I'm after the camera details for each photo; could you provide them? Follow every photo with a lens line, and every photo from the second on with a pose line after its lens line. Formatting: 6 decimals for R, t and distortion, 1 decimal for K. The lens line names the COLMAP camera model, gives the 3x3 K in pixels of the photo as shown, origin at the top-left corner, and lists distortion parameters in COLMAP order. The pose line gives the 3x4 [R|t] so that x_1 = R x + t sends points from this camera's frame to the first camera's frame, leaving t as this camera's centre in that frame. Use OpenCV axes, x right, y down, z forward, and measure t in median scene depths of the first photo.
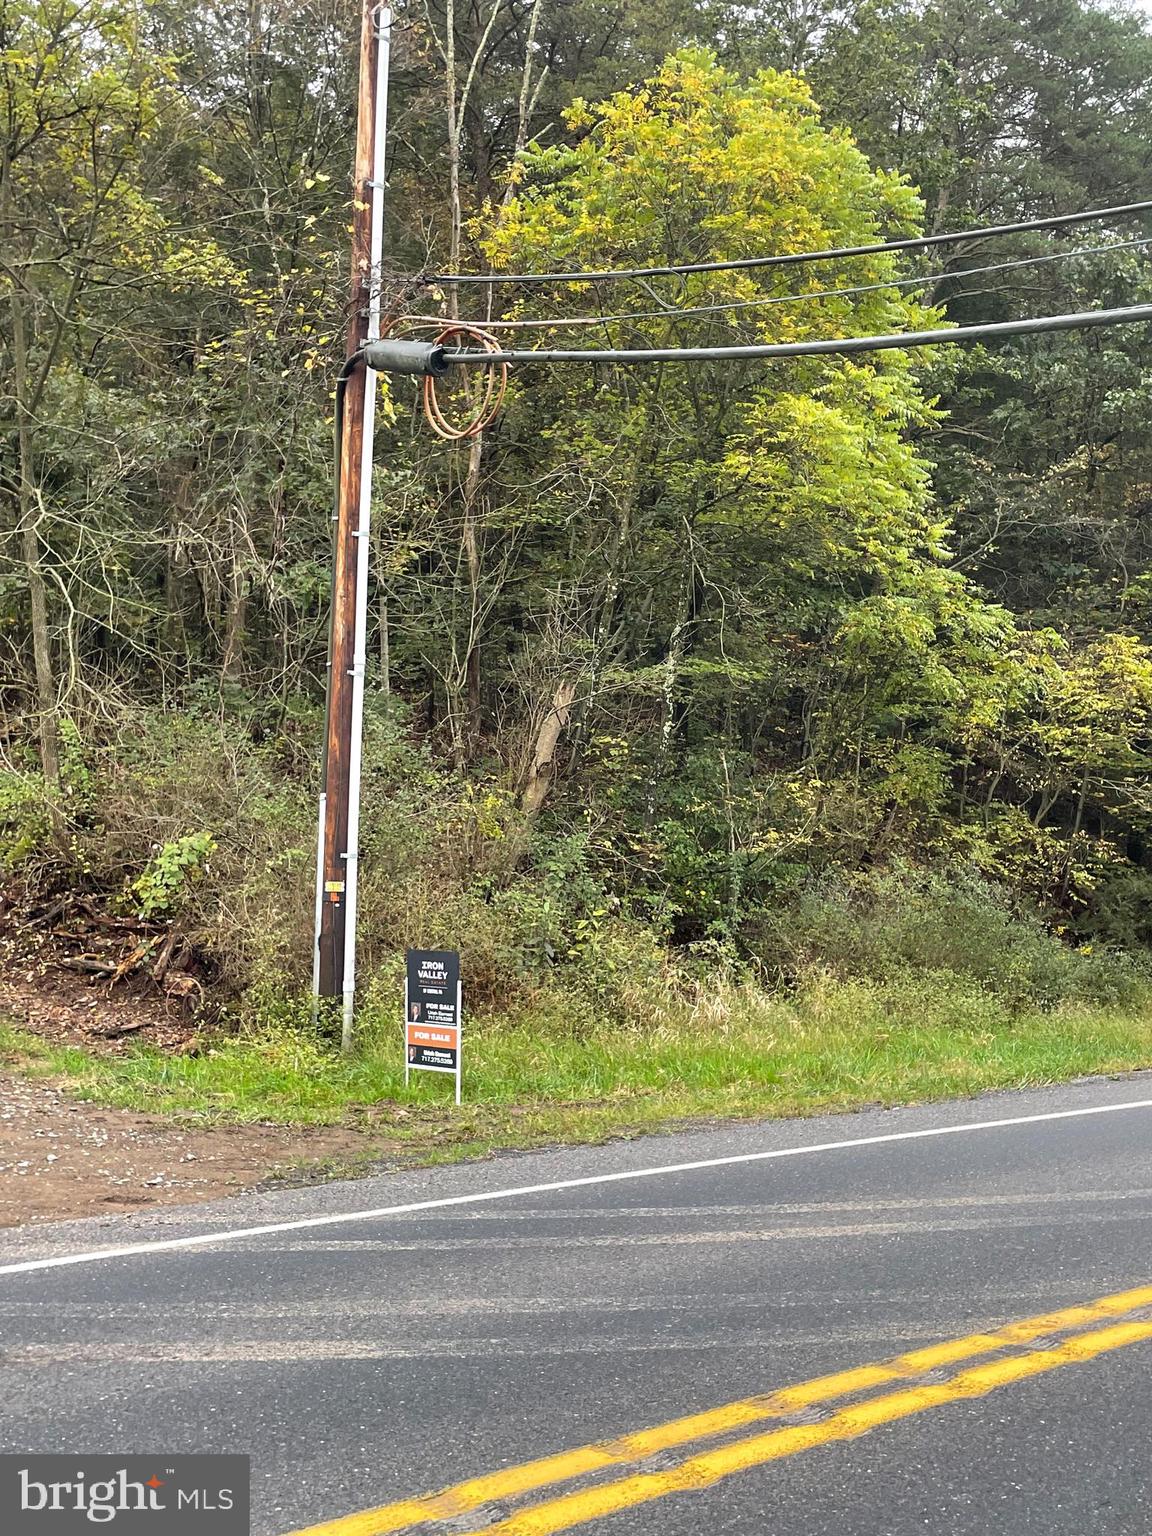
lens RADIAL K [[1495.2, 0, 582.4], [0, 1495.2, 756.0], [0, 0, 1]] dist [0.093500, 0.000000]
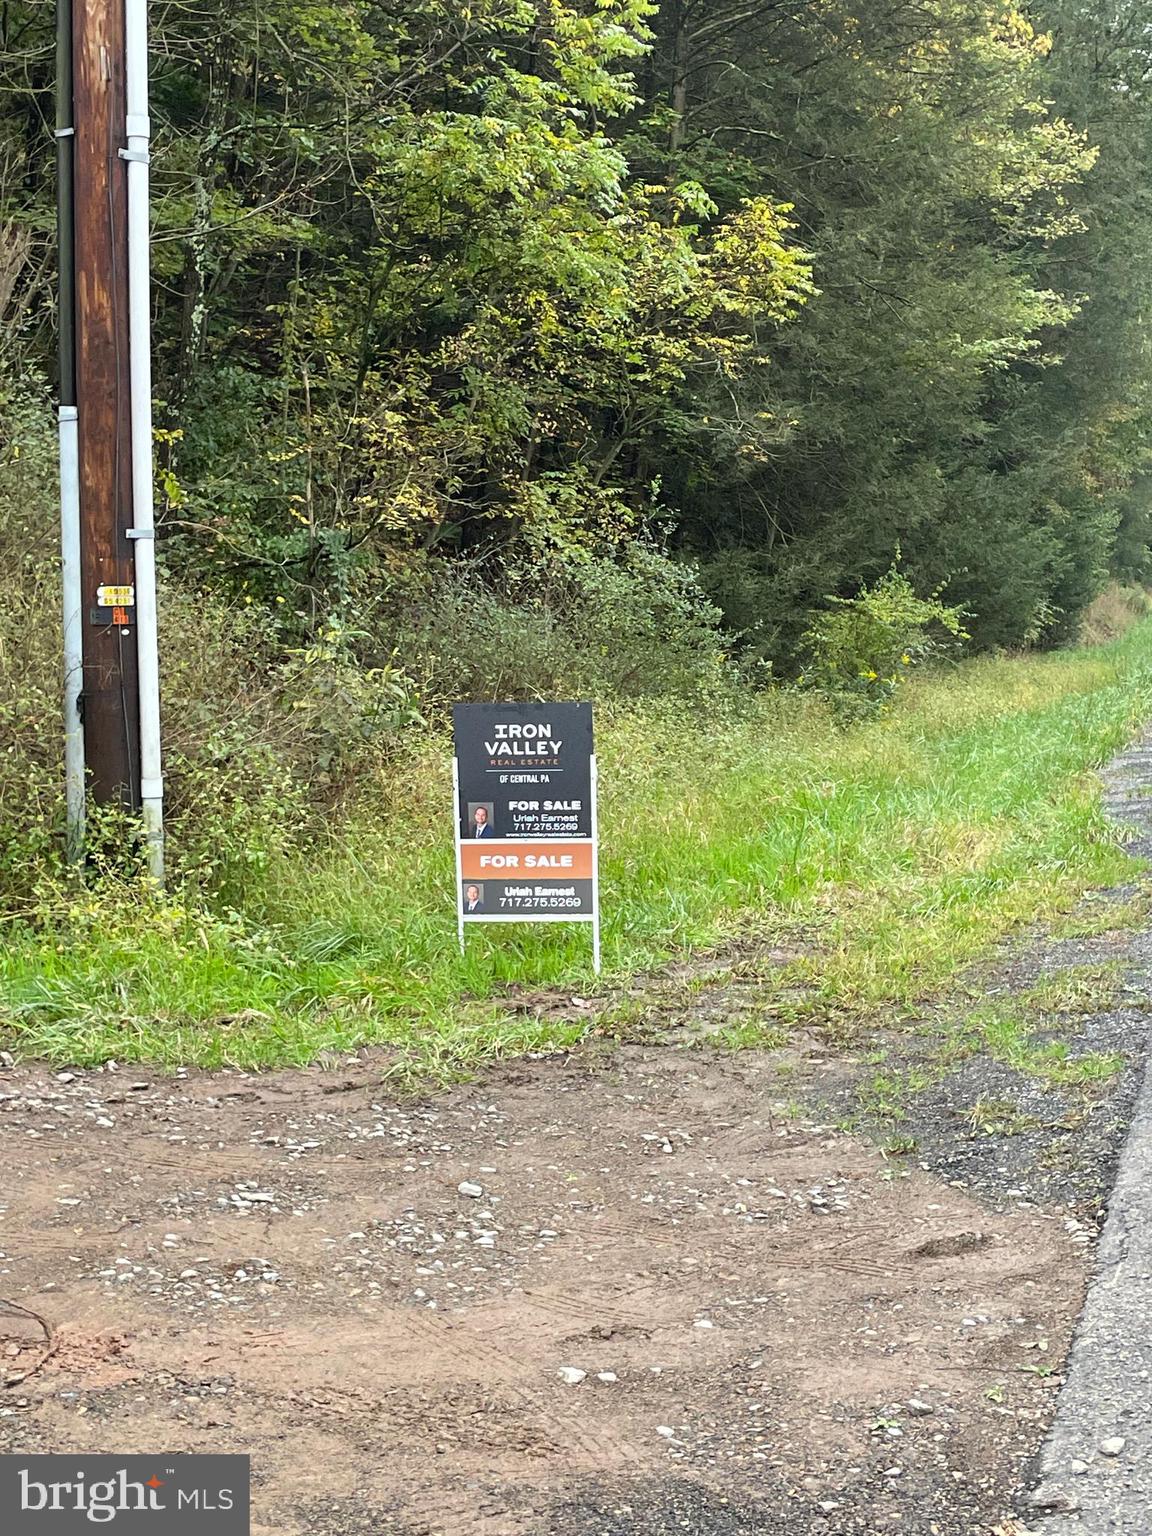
lens RADIAL K [[2113.3, 0, 577.5], [0, 2113.3, 770.7], [0, 0, 1]] dist [0.122771, 0.000000]
pose [[0.854682, -0.078542, 0.513176, -0.401113], [-0.008047, 0.986367, 0.164366, 0.026017], [-0.519089, -0.144610, 0.842398, 0.305541]]
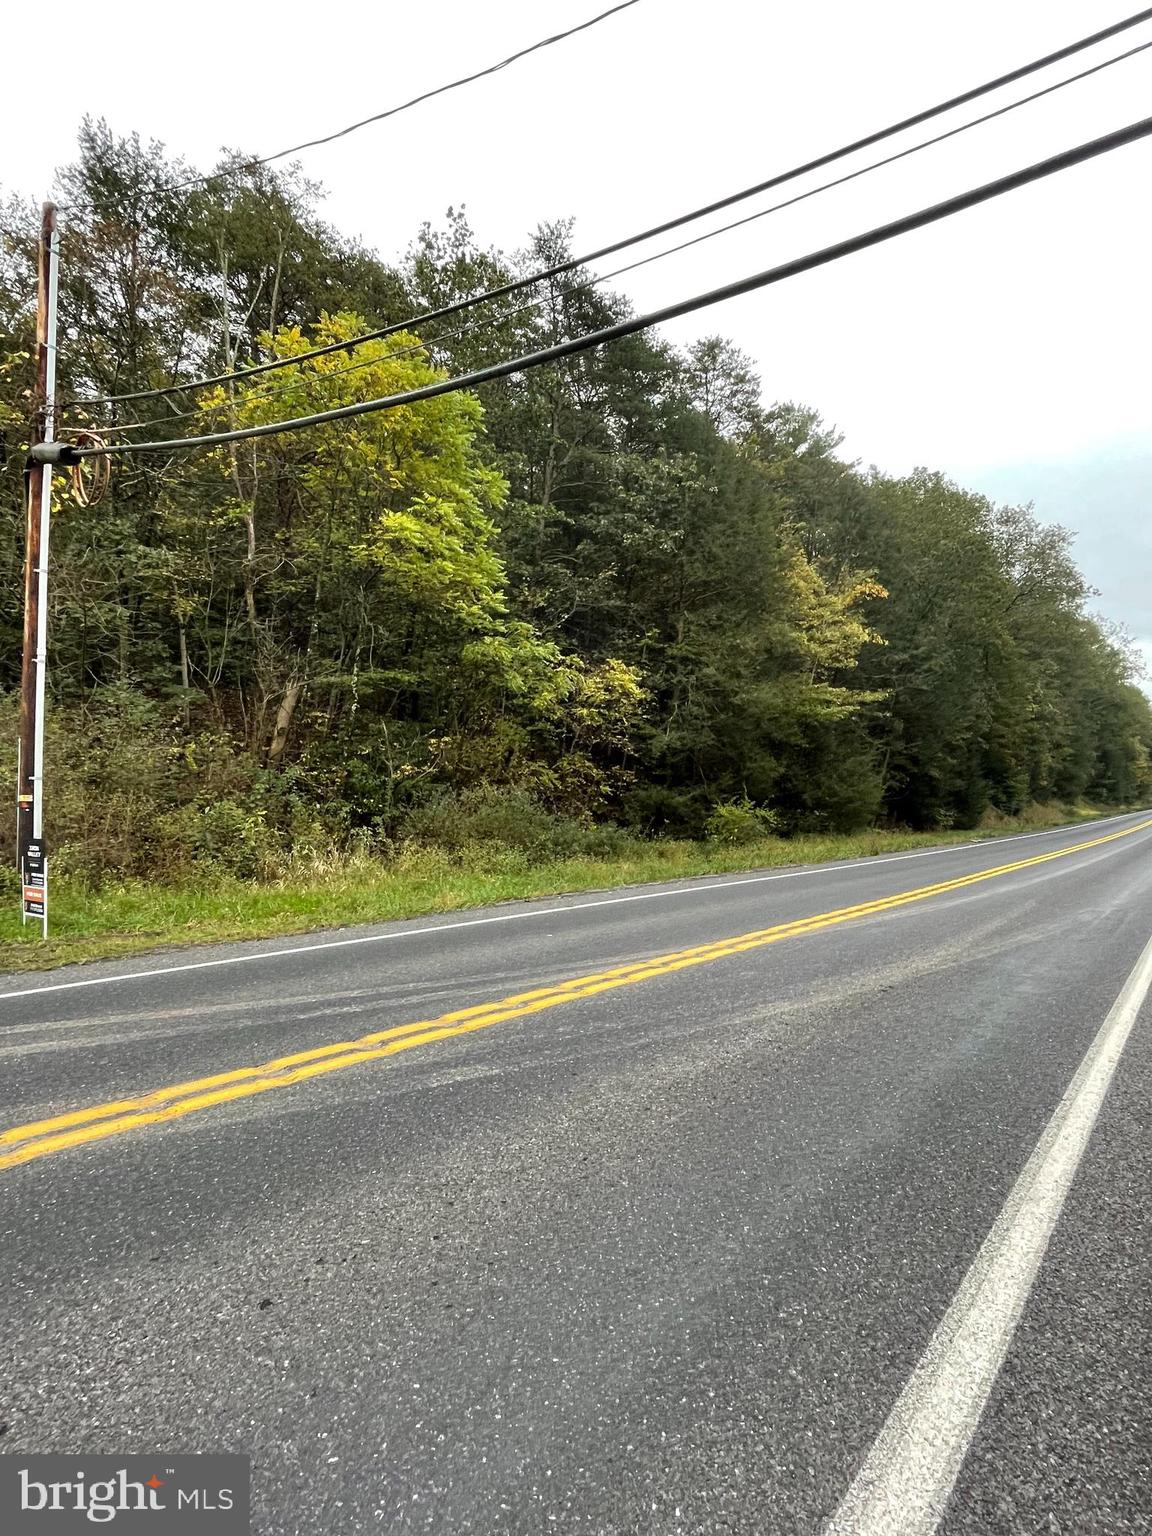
lens RADIAL K [[742.1, 0, 577.3], [0, 742.1, 767.7], [0, 0, 1]] dist [-0.003660, -0.000210]
pose [[0.988902, -0.007058, 0.148402, 0.285497], [0.000720, 0.999087, 0.042721, 0.022838], [-0.148568, -0.042140, 0.988004, 0.154521]]
